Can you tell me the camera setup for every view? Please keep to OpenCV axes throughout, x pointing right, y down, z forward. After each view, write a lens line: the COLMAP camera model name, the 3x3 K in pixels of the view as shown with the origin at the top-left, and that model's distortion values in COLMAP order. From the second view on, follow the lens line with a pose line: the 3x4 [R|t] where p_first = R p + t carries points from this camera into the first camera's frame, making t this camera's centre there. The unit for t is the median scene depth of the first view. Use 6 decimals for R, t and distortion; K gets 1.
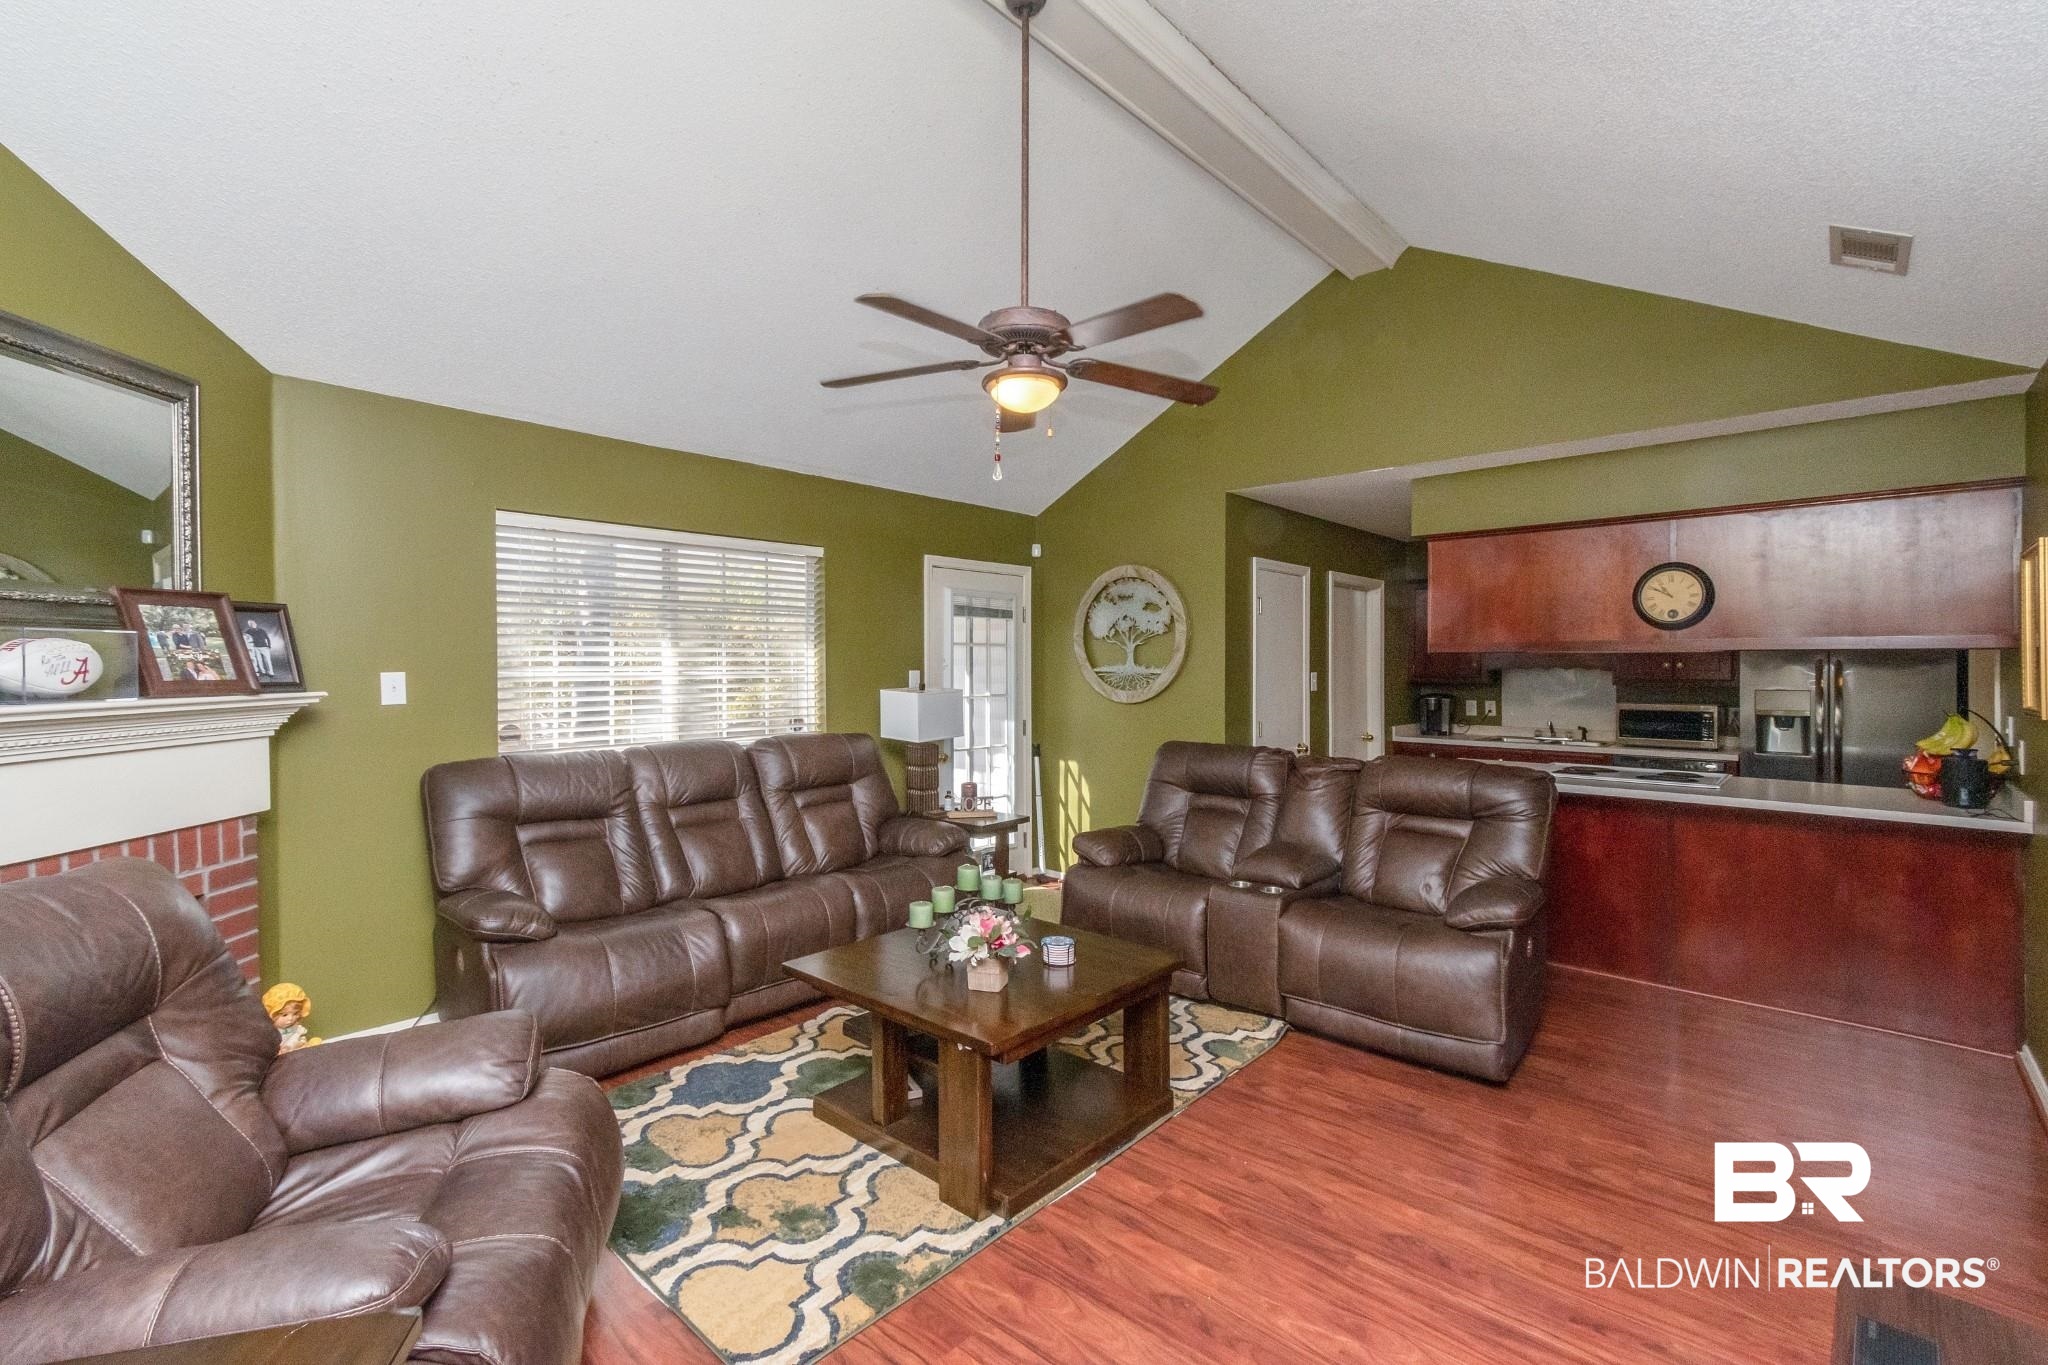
lens RADIAL K [[895.5, 0, 1026.7], [0, 895.5, 672.5], [0, 0, 1]] dist [0.001943, 0.000243]
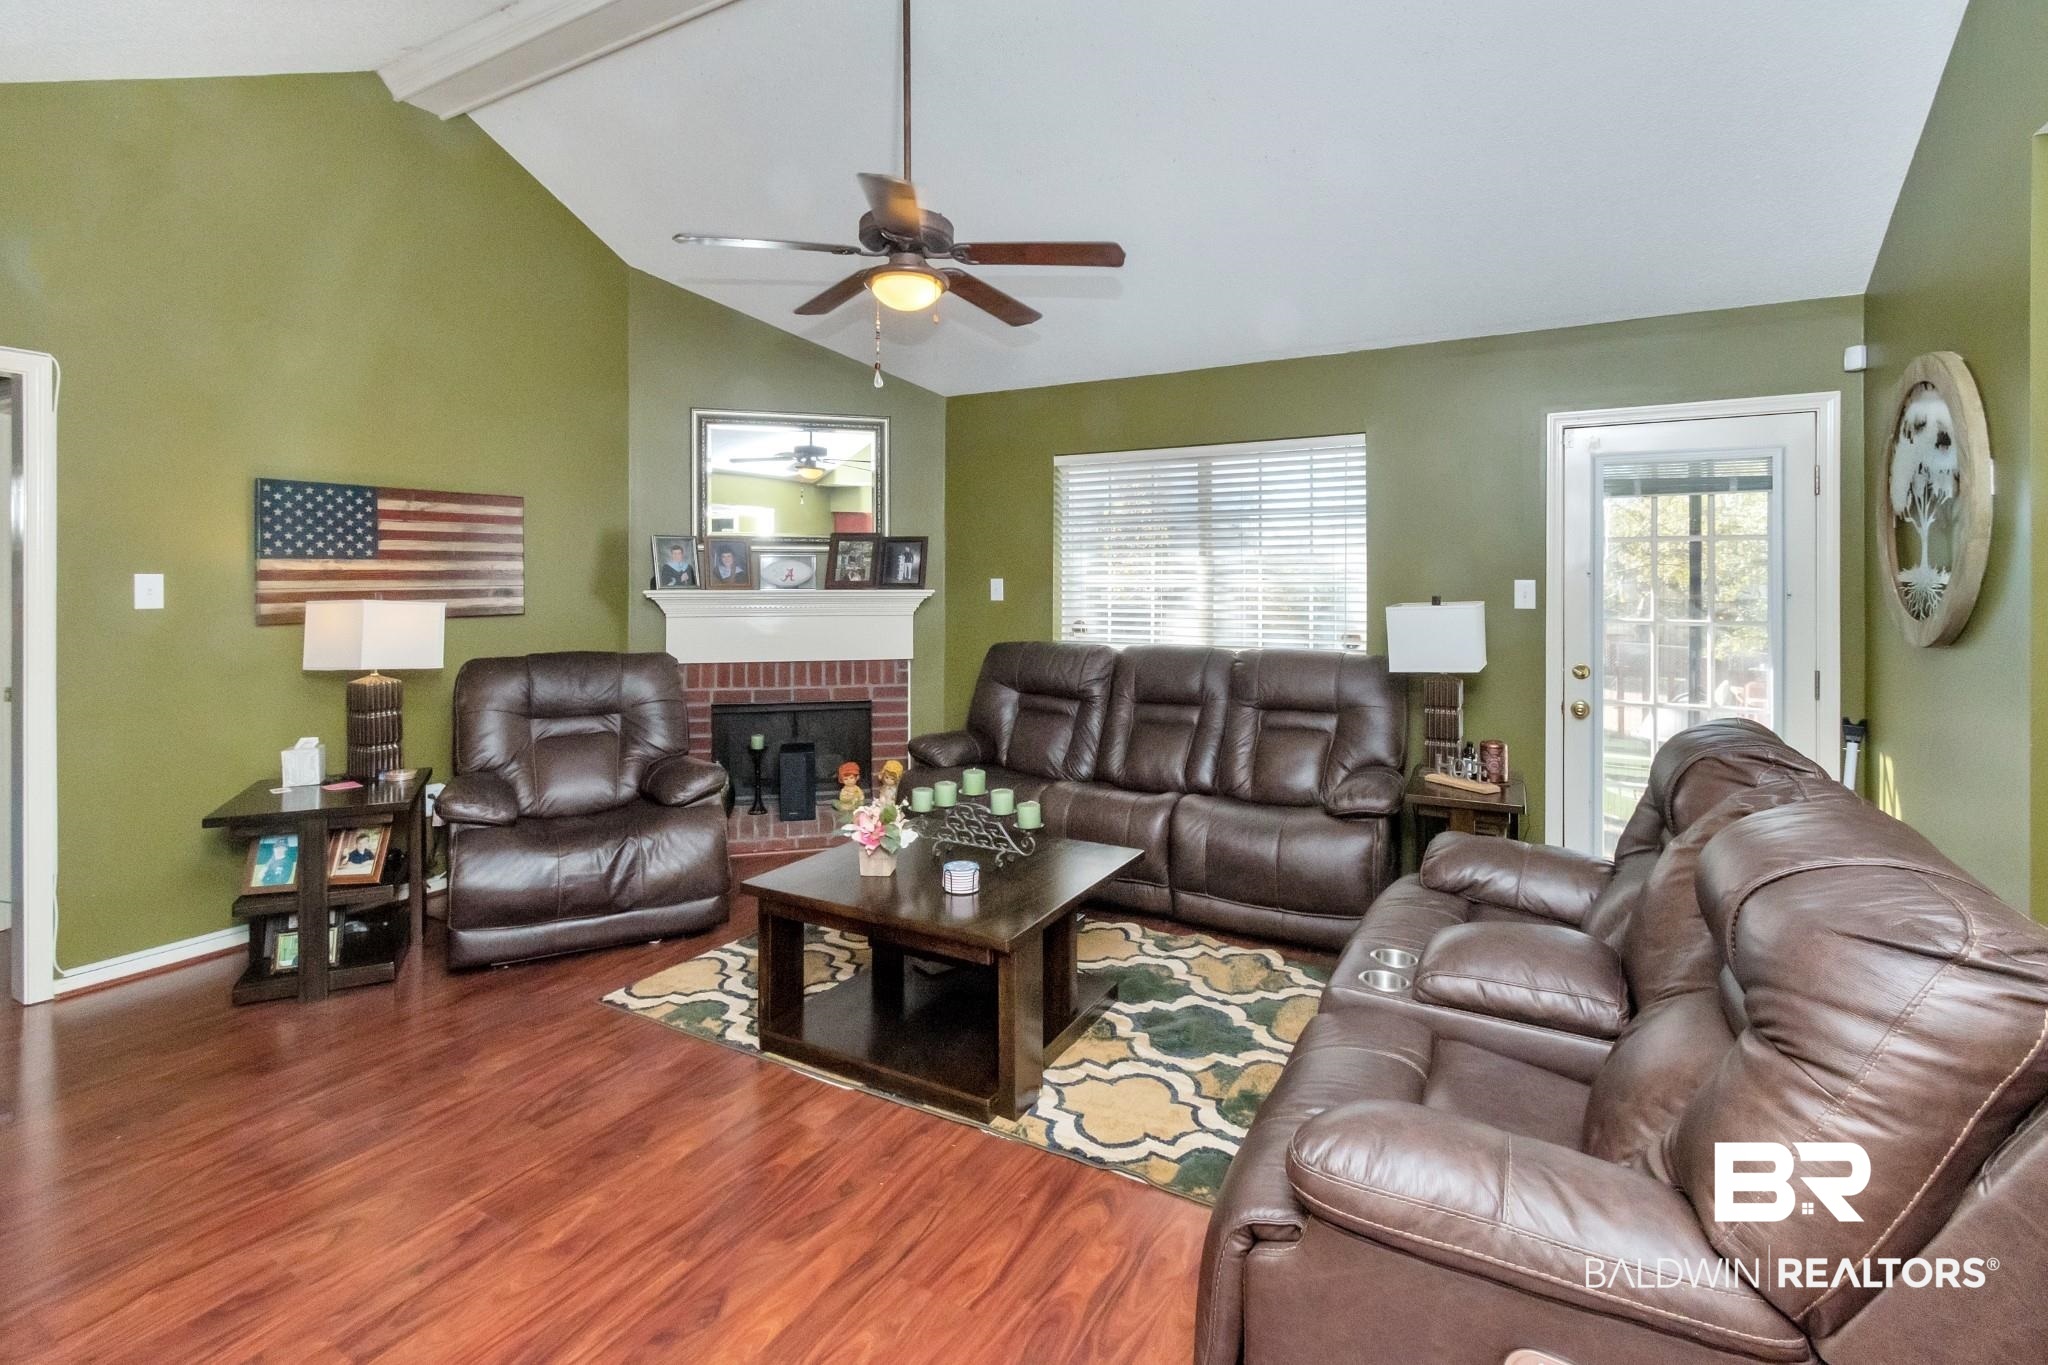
lens RADIAL K [[952.6, 0, 1020.9], [0, 952.6, 579.0], [0, 0, 1]] dist [0.000868, -0.000362]
pose [[0.224384, 0.000713, -0.974501, 0.843588], [-0.008867, 0.999960, -0.001311, 0.003134], [0.974461, 0.008935, 0.224381, 0.706614]]
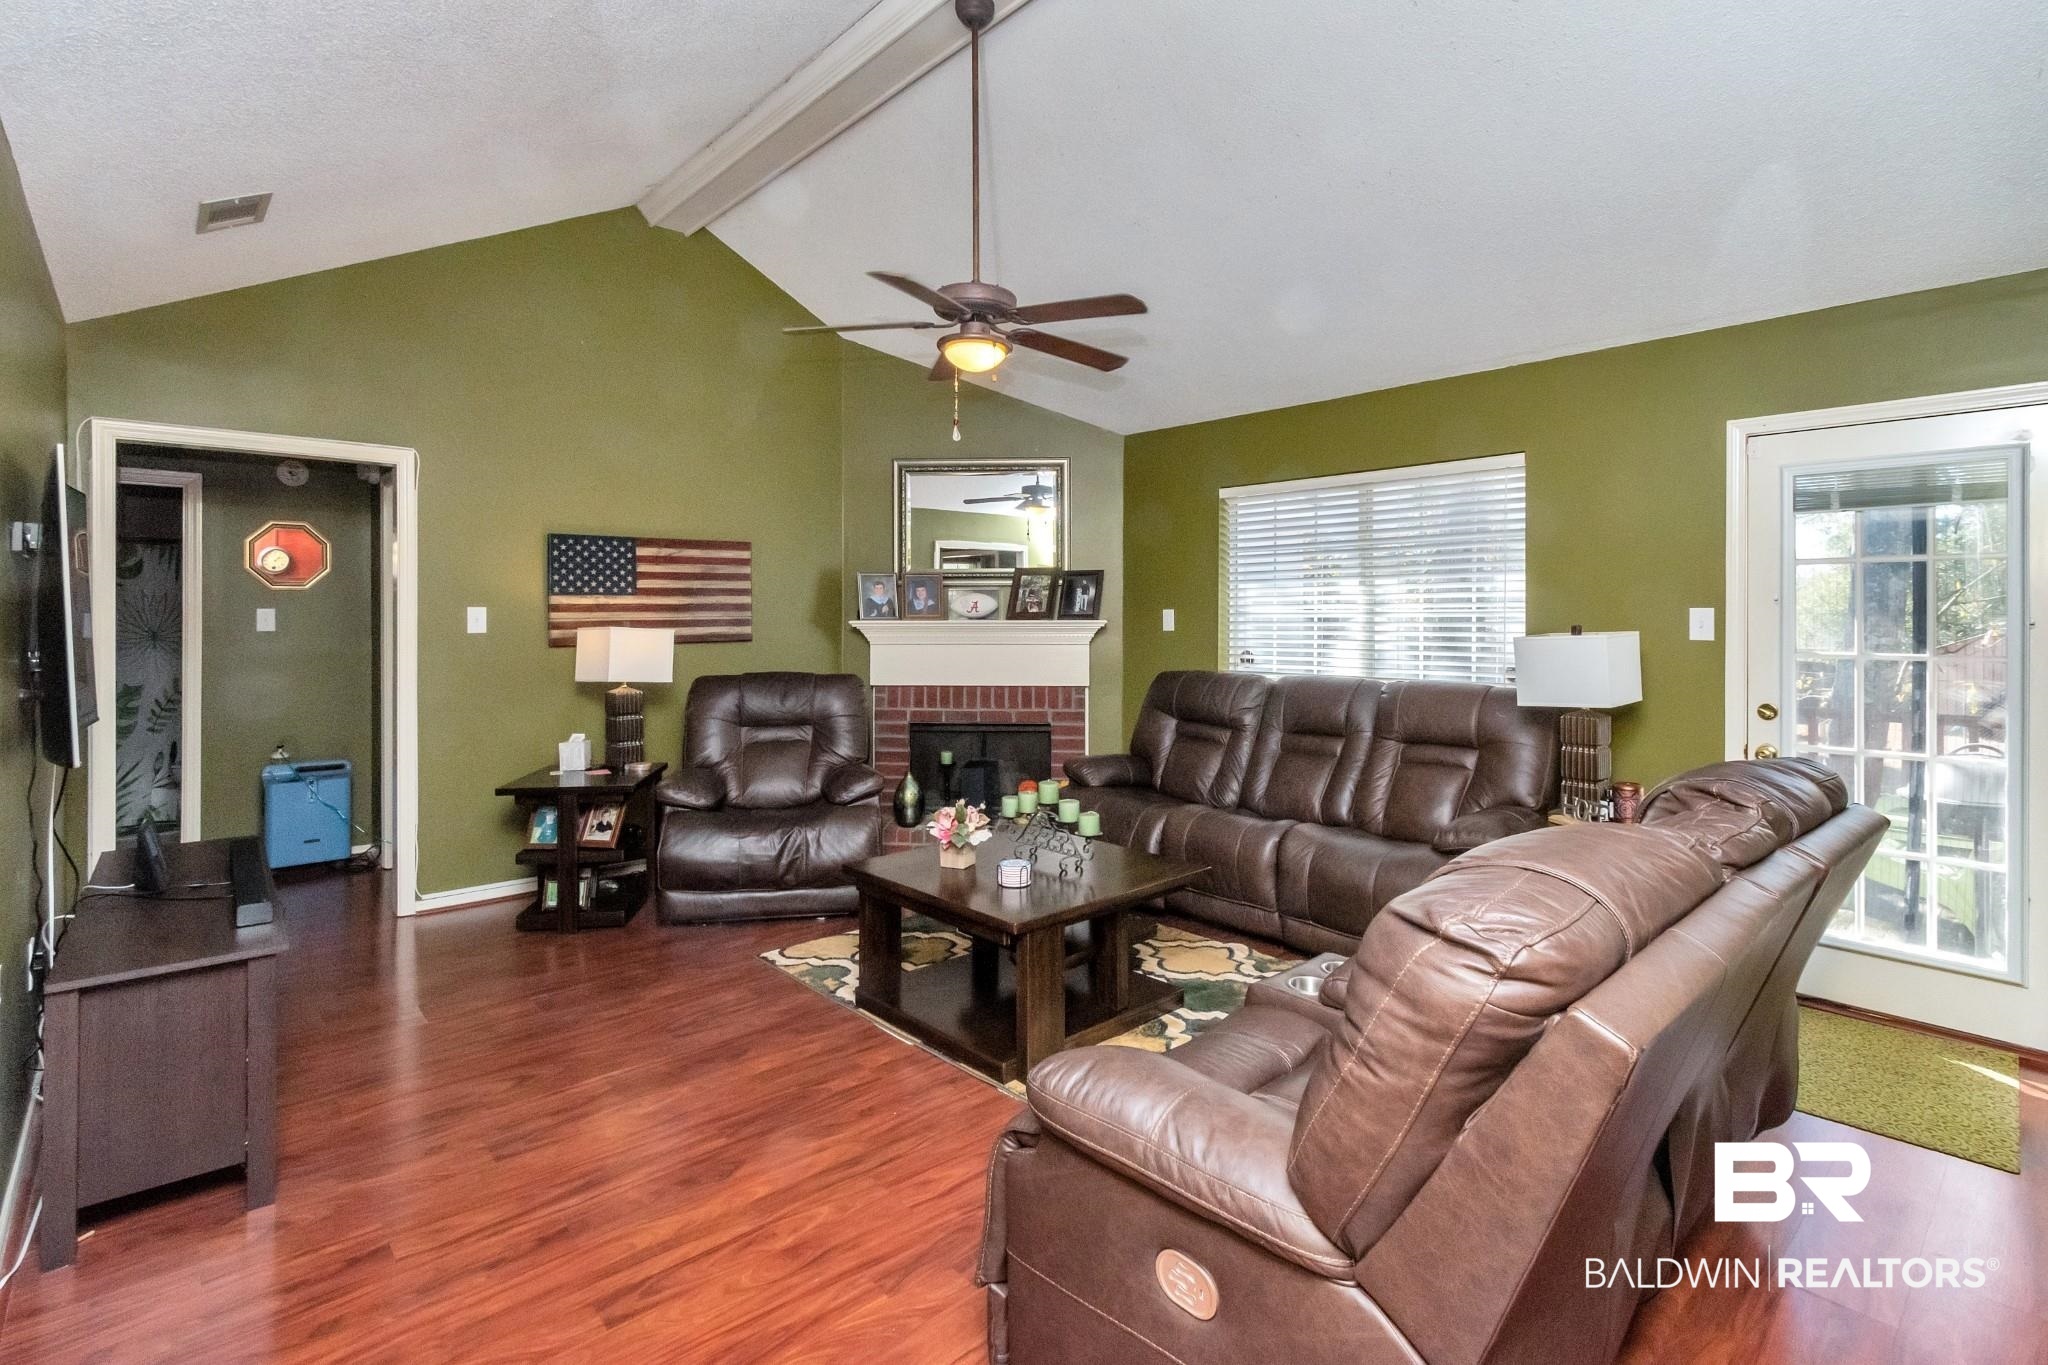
lens RADIAL K [[974.0, 0, 1046.3], [0, 974.0, 610.4], [0, 0, 1]] dist [-0.000255, 0.000052]
pose [[-0.076866, -0.002376, -0.997039, 0.972023], [-0.006191, 0.999979, -0.001906, 0.006613], [0.997022, 0.006026, -0.076880, 0.945361]]
